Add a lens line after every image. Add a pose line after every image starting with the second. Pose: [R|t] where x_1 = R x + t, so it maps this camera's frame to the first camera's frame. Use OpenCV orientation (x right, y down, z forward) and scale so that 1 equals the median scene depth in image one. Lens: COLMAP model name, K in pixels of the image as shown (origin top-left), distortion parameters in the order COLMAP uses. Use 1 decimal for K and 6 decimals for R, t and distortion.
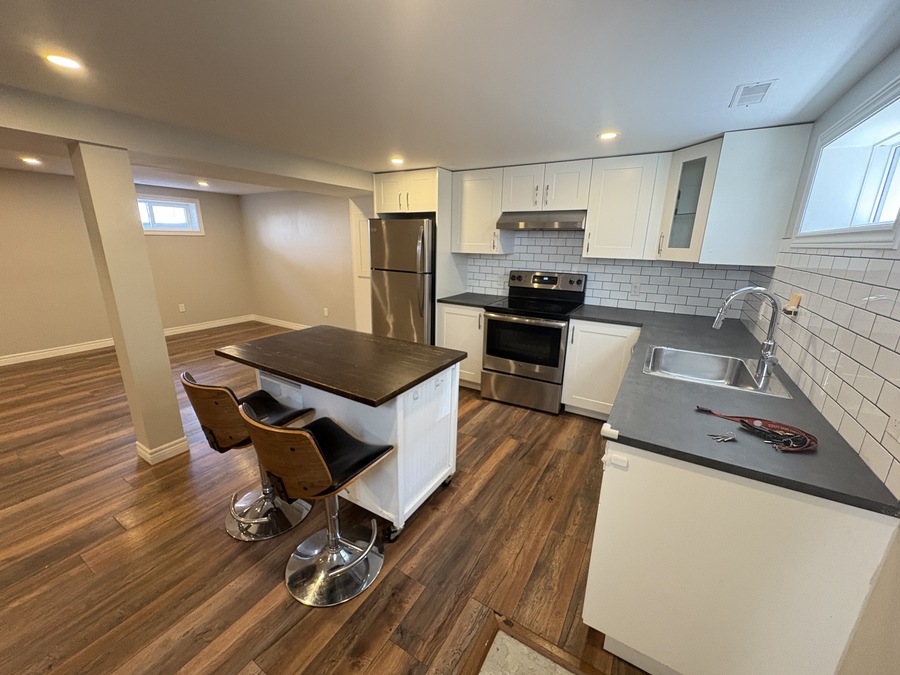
lens RADIAL K [[360.3, 0, 449.8], [0, 360.3, 337.0], [0, 0, 1]] dist [0.005750, -0.000755]
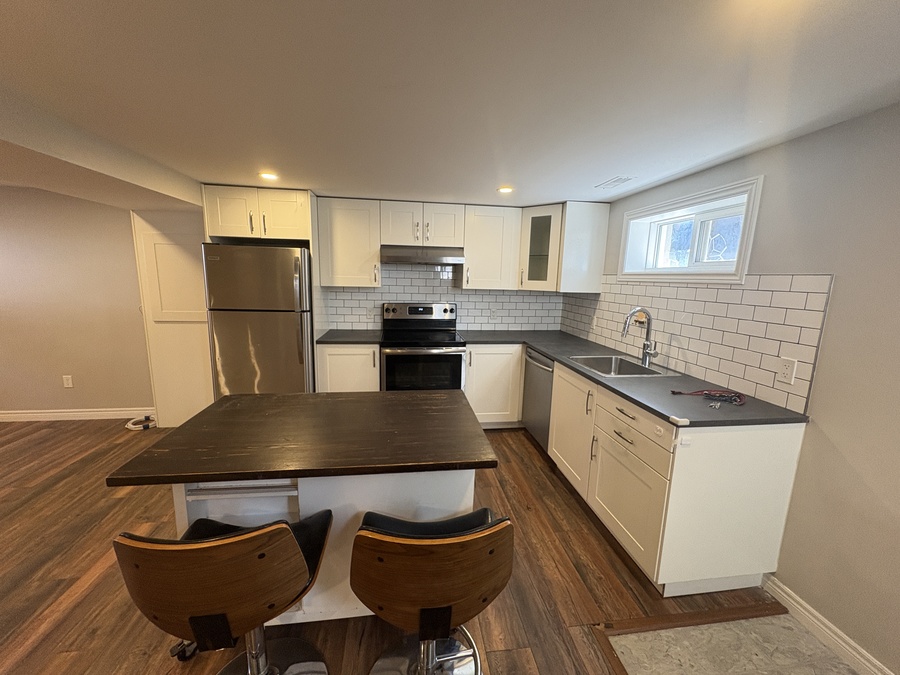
lens RADIAL K [[360.3, 0, 449.9], [0, 360.3, 337.0], [0, 0, 1]] dist [0.005750, -0.000755]
pose [[0.776285, -0.105925, 0.621418, -0.344942], [0.153060, 0.987954, -0.022802, -0.049296], [-0.611517, 0.112815, 0.783147, 0.150165]]
